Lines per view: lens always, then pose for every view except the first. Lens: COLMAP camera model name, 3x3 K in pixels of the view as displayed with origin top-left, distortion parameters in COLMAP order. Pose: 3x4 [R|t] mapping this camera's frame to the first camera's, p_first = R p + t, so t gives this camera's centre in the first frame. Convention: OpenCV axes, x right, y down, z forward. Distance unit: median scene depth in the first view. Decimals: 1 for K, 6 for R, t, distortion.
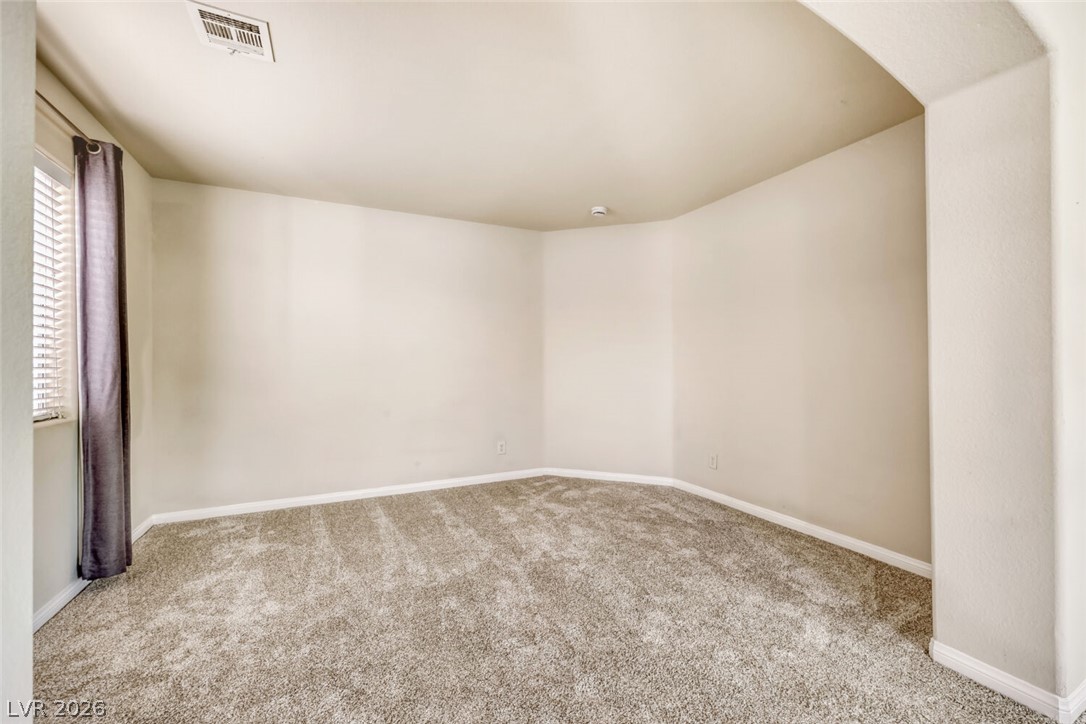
lens RADIAL K [[450.4, 0, 539.4], [0, 450.4, 361.8], [0, 0, 1]] dist [0.003132, 0.000403]
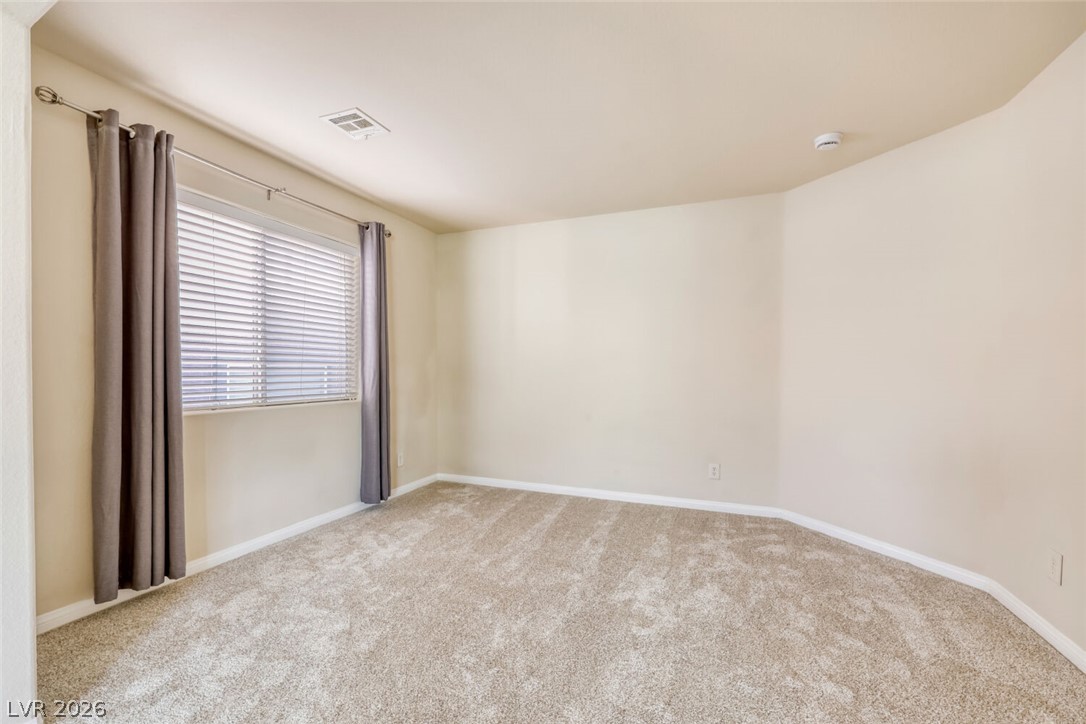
lens RADIAL K [[458.0, 0, 542.4], [0, 458.0, 379.3], [0, 0, 1]] dist [0.001461, 0.000168]
pose [[0.673139, 0.023979, -0.739127, 0.426899], [-0.005169, 0.999602, 0.027721, 0.000780], [0.739498, -0.014839, 0.672995, 0.272504]]
